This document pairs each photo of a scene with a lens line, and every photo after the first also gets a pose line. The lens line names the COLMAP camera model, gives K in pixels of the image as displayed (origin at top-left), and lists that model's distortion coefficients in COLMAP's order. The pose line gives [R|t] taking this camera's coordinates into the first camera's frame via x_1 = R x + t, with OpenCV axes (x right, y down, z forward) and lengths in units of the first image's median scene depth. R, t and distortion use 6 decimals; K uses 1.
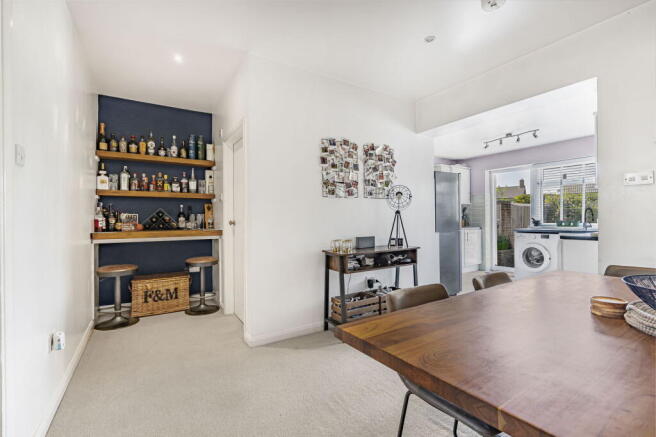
lens RADIAL K [[296.6, 0, 328.0], [0, 296.6, 218.5], [0, 0, 1]] dist [-0.001461, -0.000051]
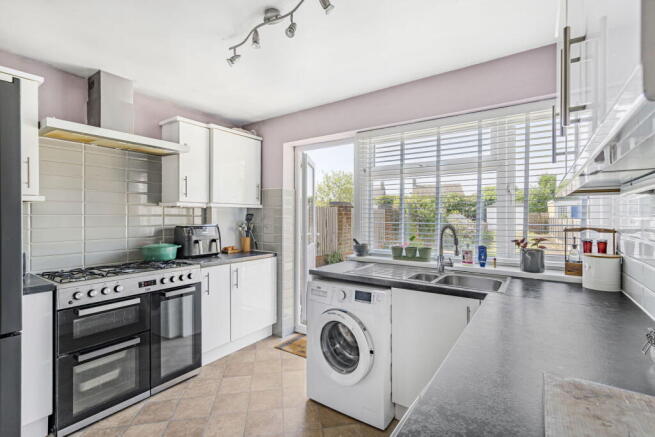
lens RADIAL K [[298.1, 0, 327.5], [0, 298.1, 218.5], [0, 0, 1]] dist [0.000342, 0.000249]
pose [[0.925459, 0.000797, 0.378848, 0.669543], [-0.006216, 0.999895, 0.013081, -0.062301], [-0.378798, -0.014461, 0.925367, 0.808854]]
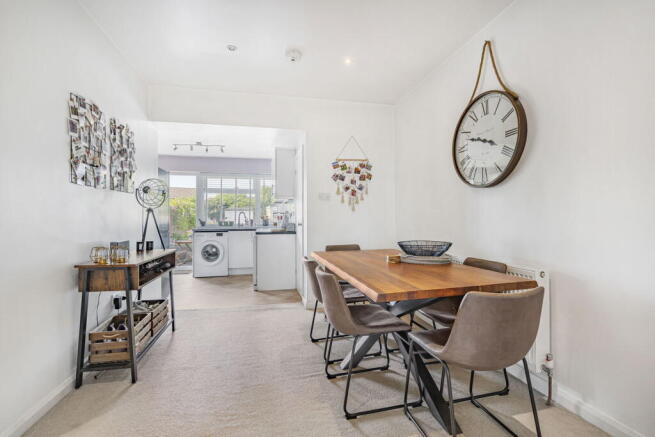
lens RADIAL K [[308.0, 0, 327.5], [0, 308.0, 218.5], [0, 0, 1]] dist [0.002542, 0.000683]
pose [[0.337594, 0.009783, 0.941241, -0.379181], [-0.002819, 0.999952, -0.009382, 0.007987], [-0.941288, 0.000514, 0.337605, 0.203968]]
